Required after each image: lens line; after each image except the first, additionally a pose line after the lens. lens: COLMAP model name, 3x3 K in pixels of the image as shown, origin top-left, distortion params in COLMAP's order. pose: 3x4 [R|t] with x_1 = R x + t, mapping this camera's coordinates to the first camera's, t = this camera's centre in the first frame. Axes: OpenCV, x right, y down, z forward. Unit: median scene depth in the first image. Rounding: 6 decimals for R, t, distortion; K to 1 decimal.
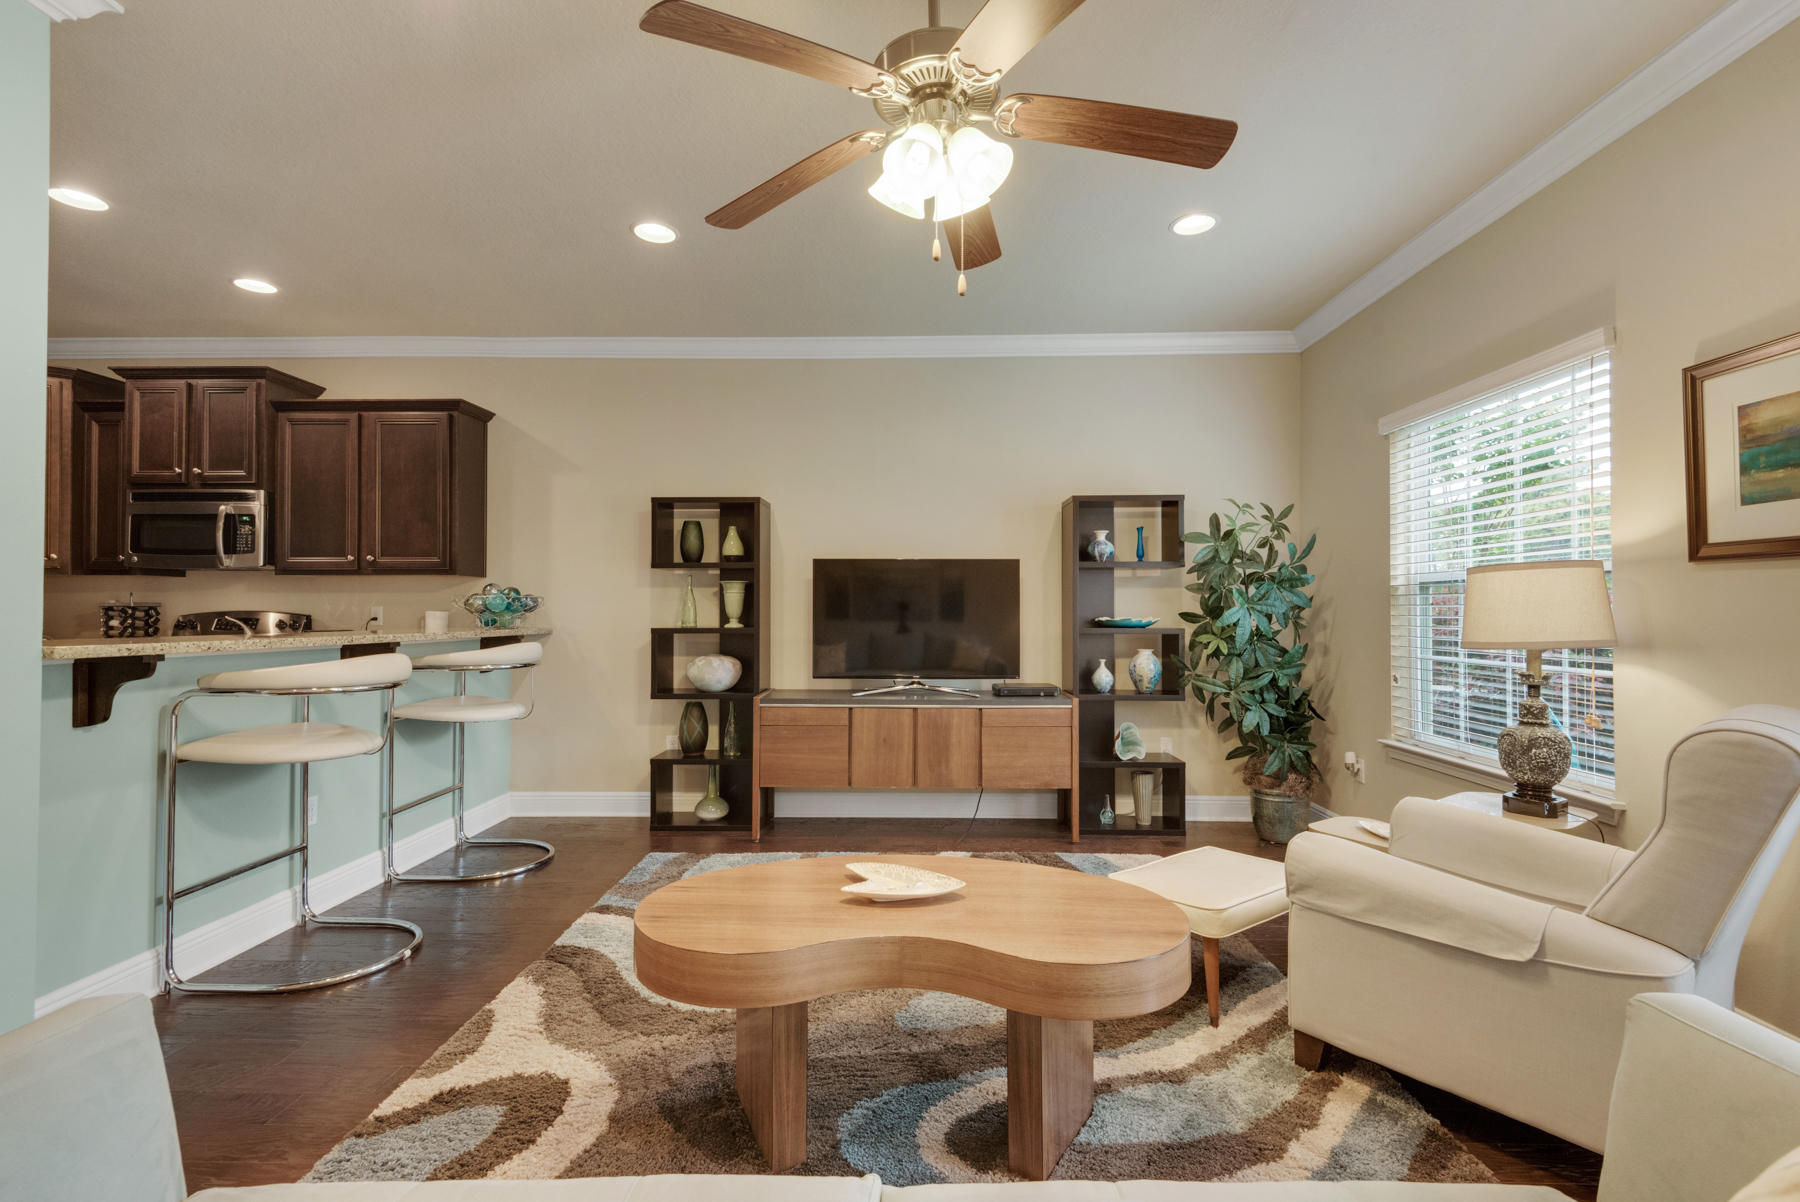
lens RADIAL K [[816.4, 0, 895.6], [0, 816.4, 603.6], [0, 0, 1]] dist [0.031292, -0.012693]
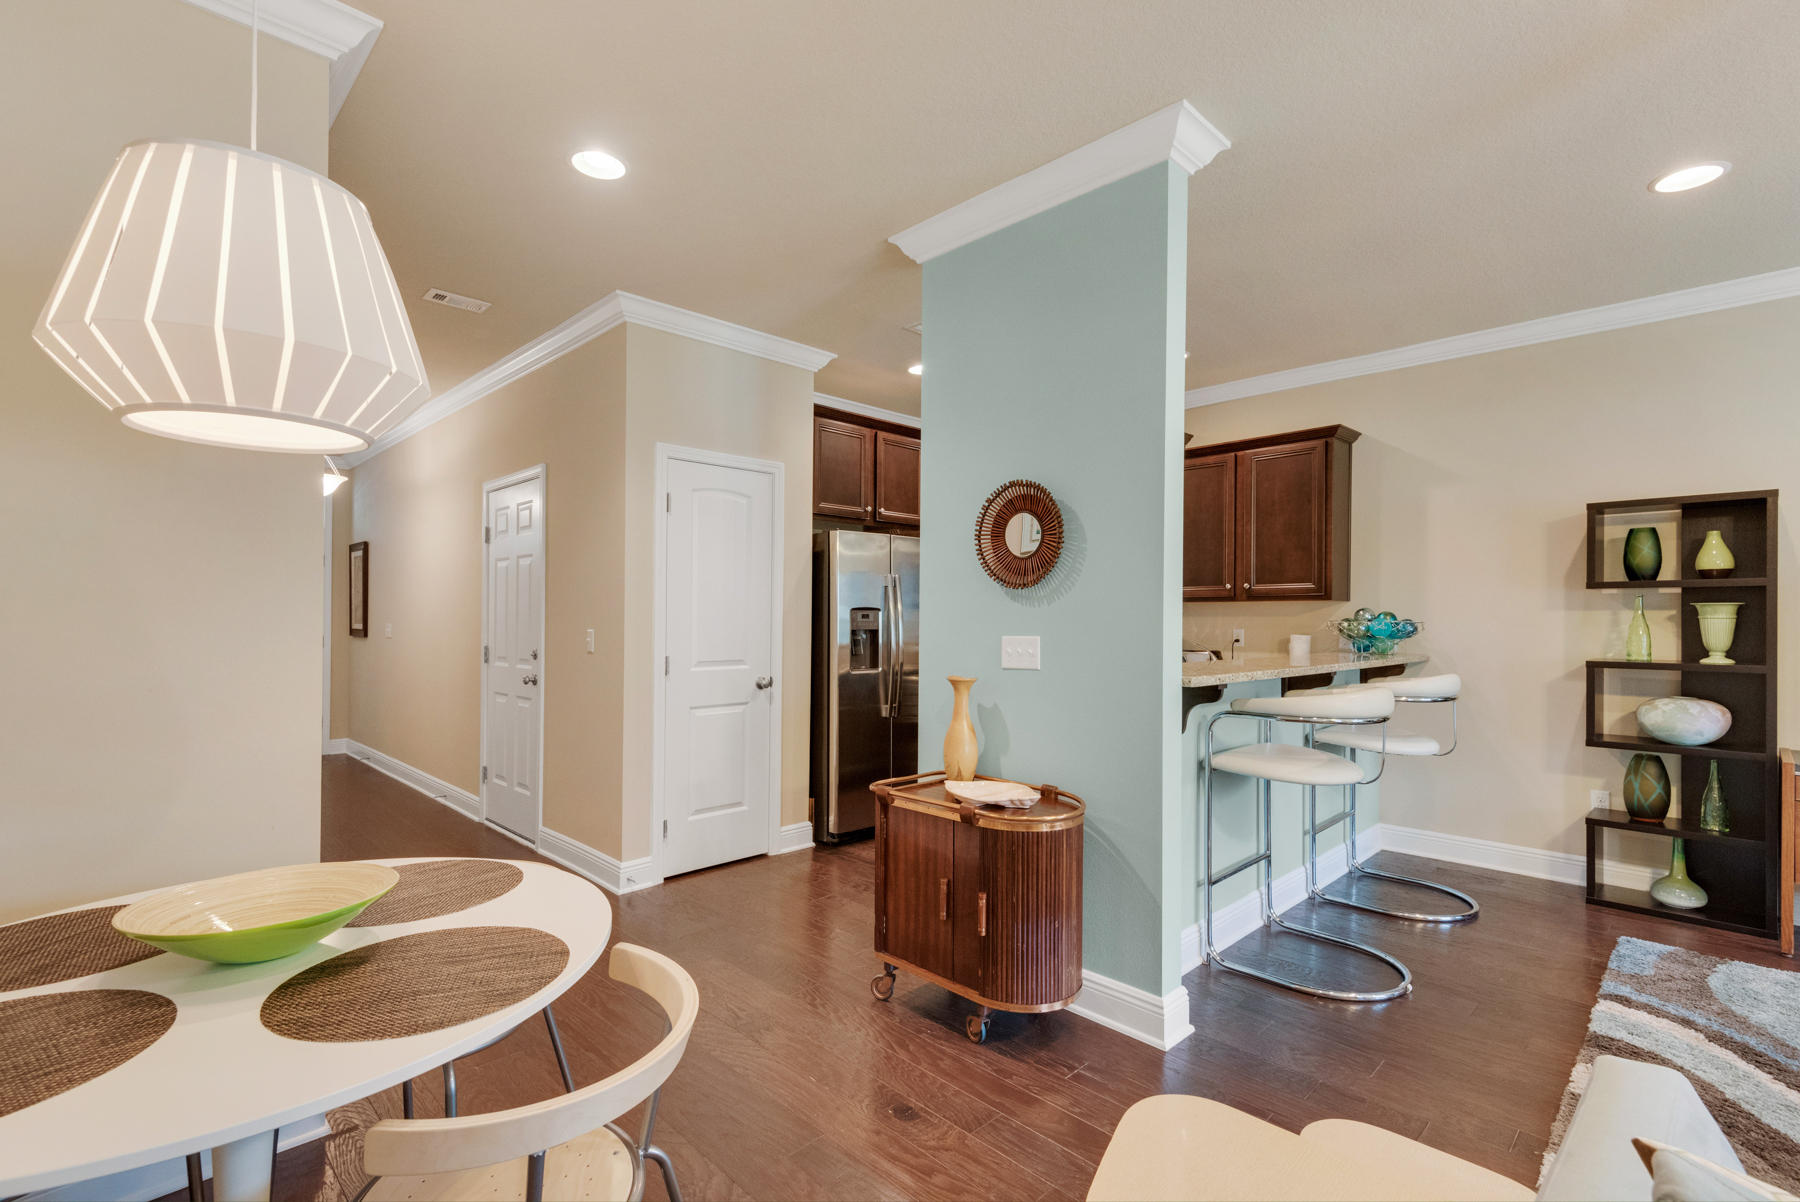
lens RADIAL K [[816.4, 0, 908.9], [0, 816.4, 617.7], [0, 0, 1]] dist [0.031292, -0.012693]
pose [[0.726427, 0.001110, -0.687243, -0.219662], [0.004278, 0.999972, 0.006137, -0.022045], [0.687230, -0.007398, 0.726402, -0.086702]]
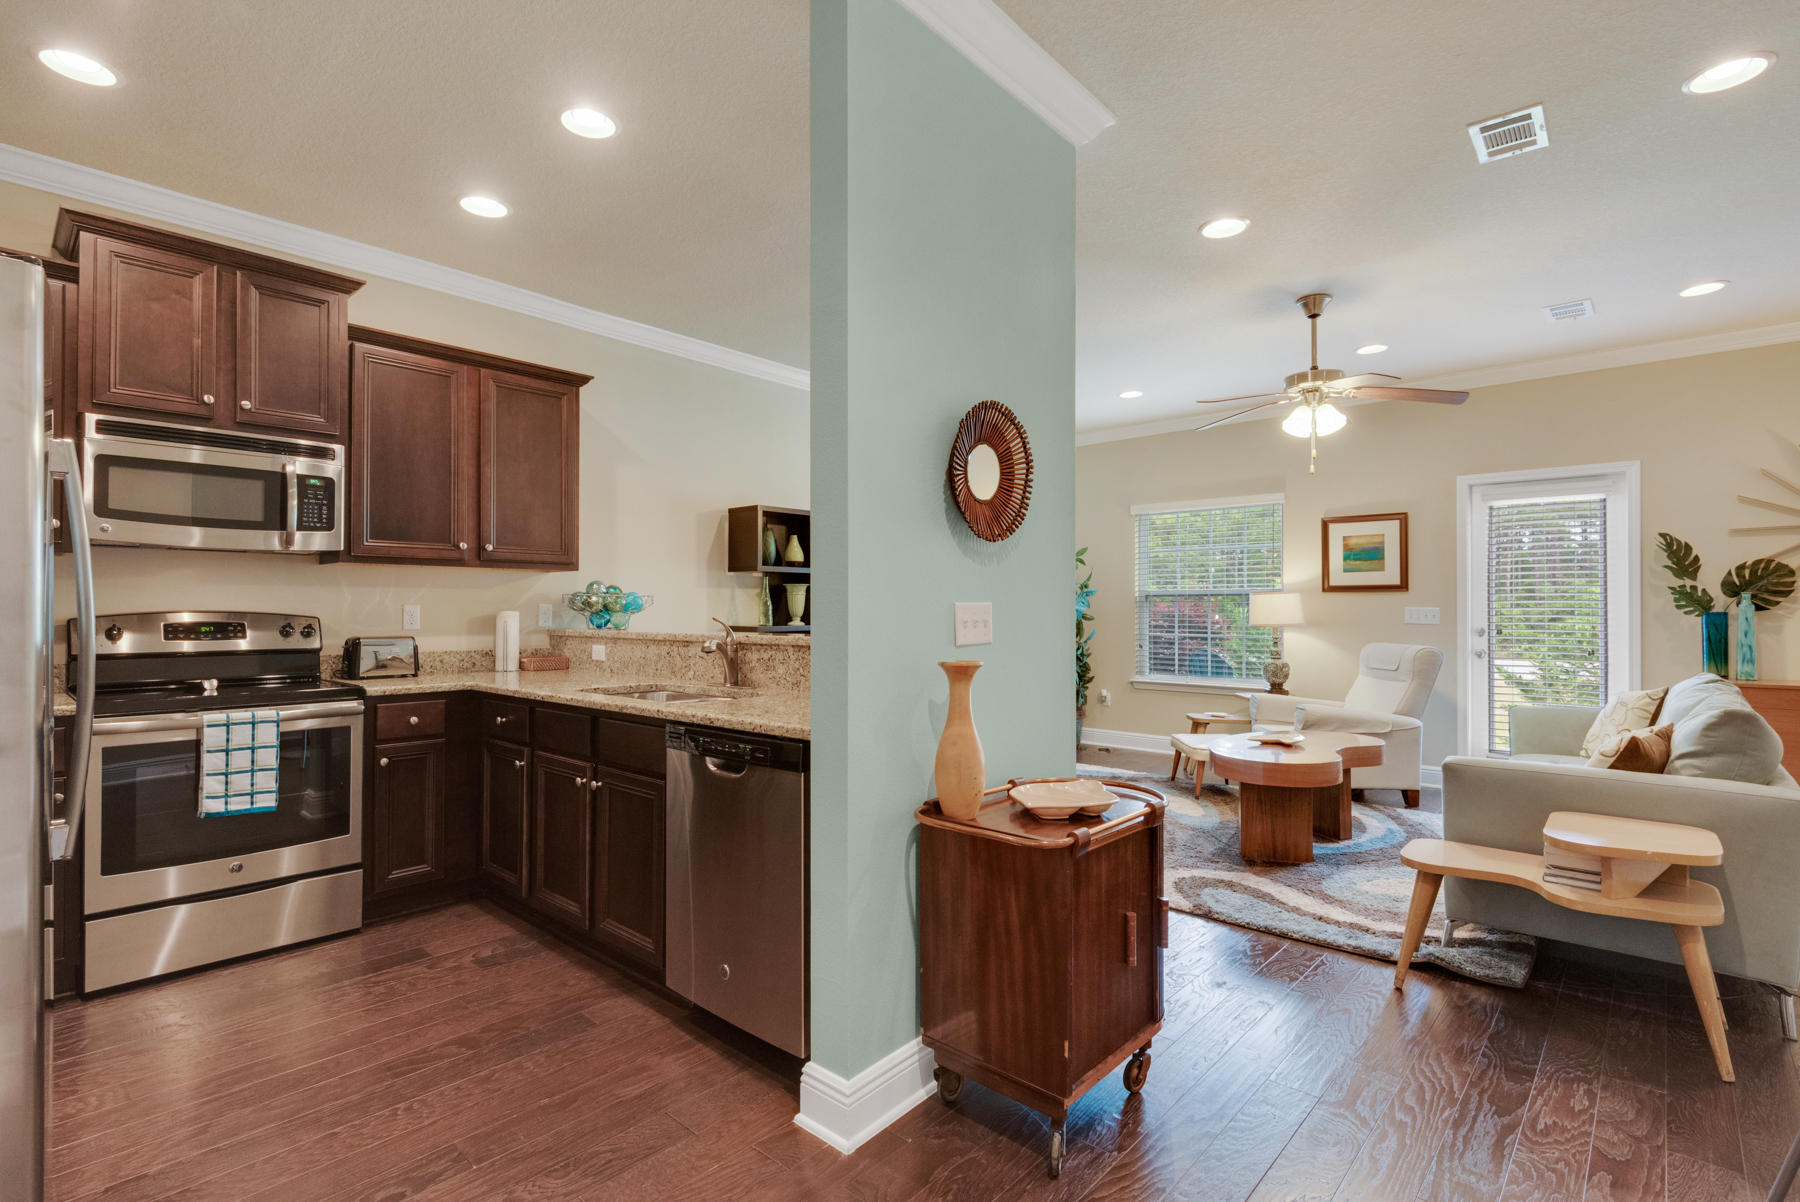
lens RADIAL K [[853.3, 0, 903.1], [0, 853.3, 601.4], [0, 0, 1]] dist [0.012878, -0.008532]
pose [[0.648332, 0.006535, 0.761330, -1.024798], [-0.007731, 0.999968, -0.002000, -0.002259], [-0.761319, -0.004590, 0.648362, 0.134379]]
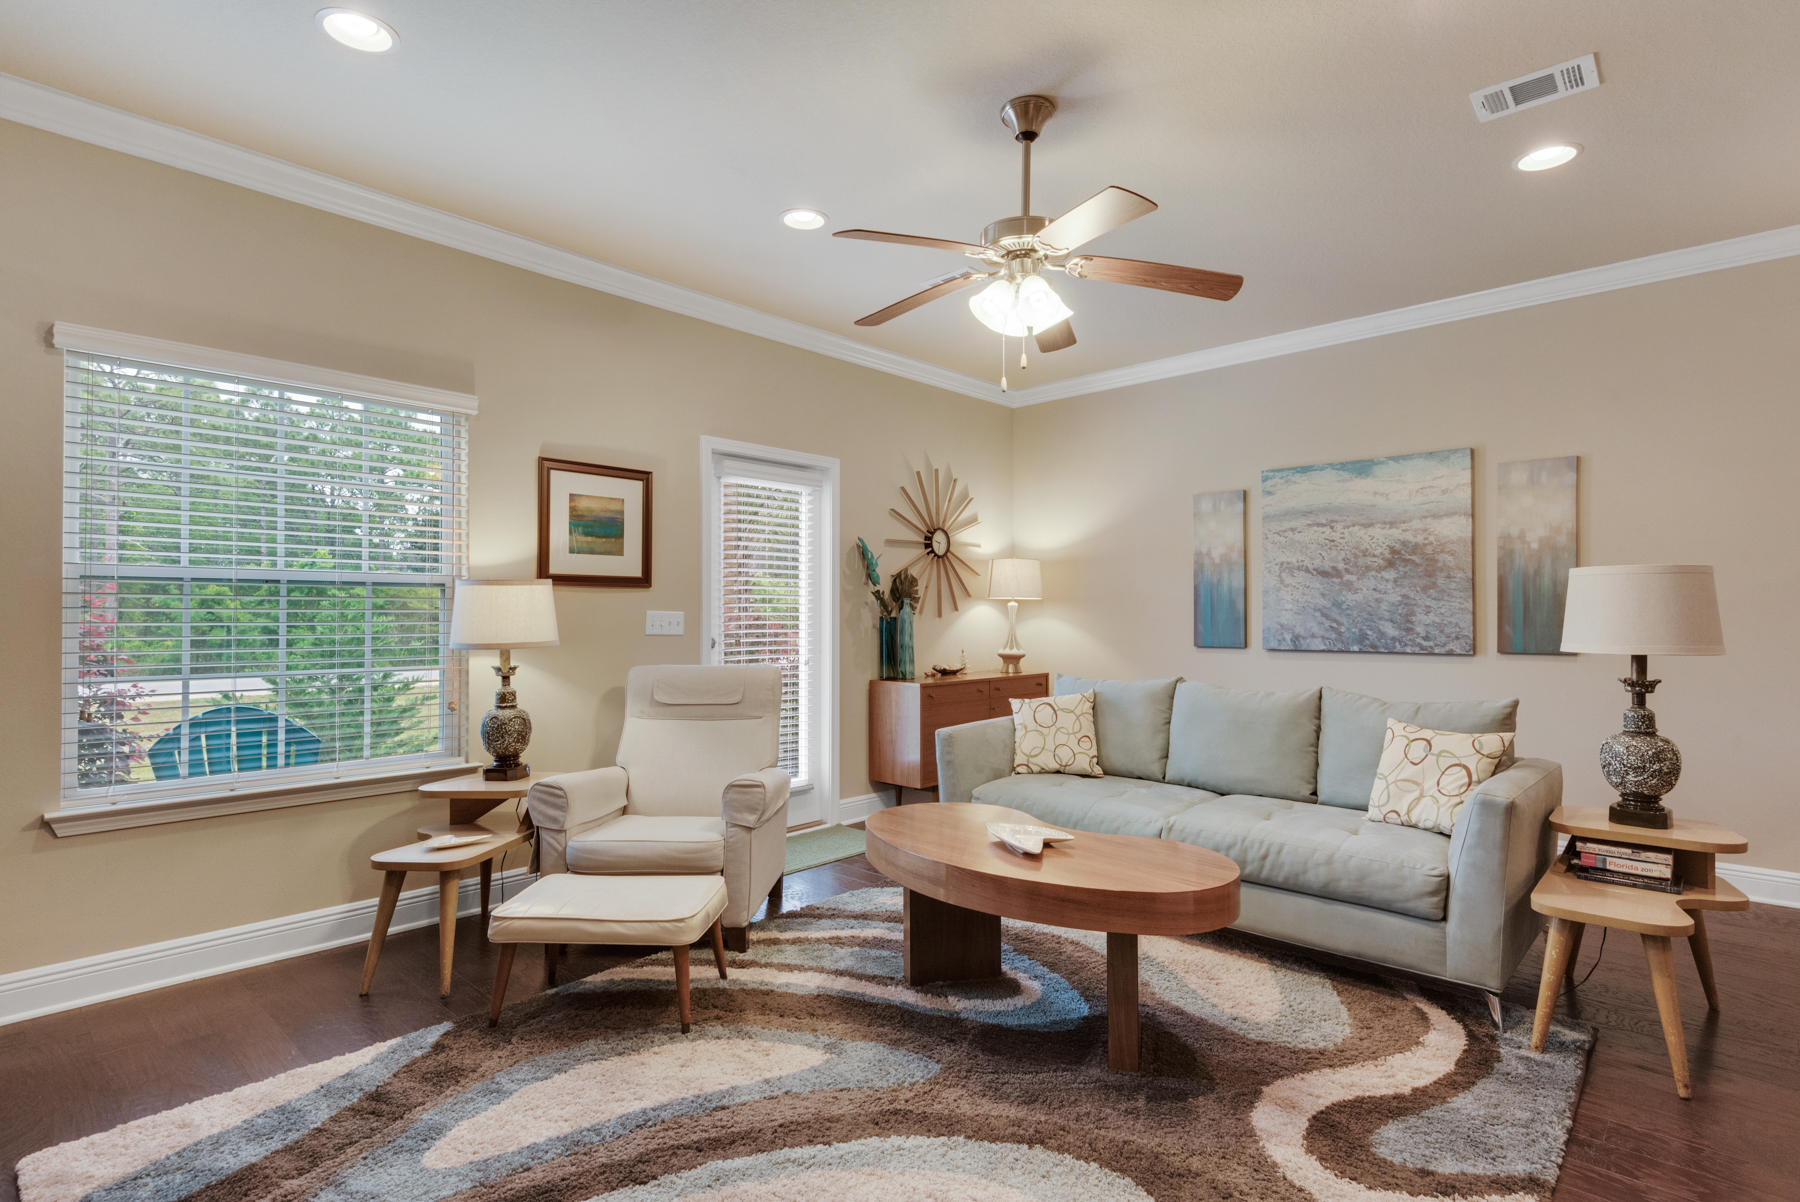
lens RADIAL K [[893.7, 0, 899.7], [0, 893.7, 601.6], [0, 0, 1]] dist [0.014717, -0.009856]
pose [[-0.743925, 0.011615, 0.668162, -0.332224], [-0.004950, 0.999726, -0.022890, 0.008675], [-0.668245, -0.020336, -0.743664, 0.931083]]
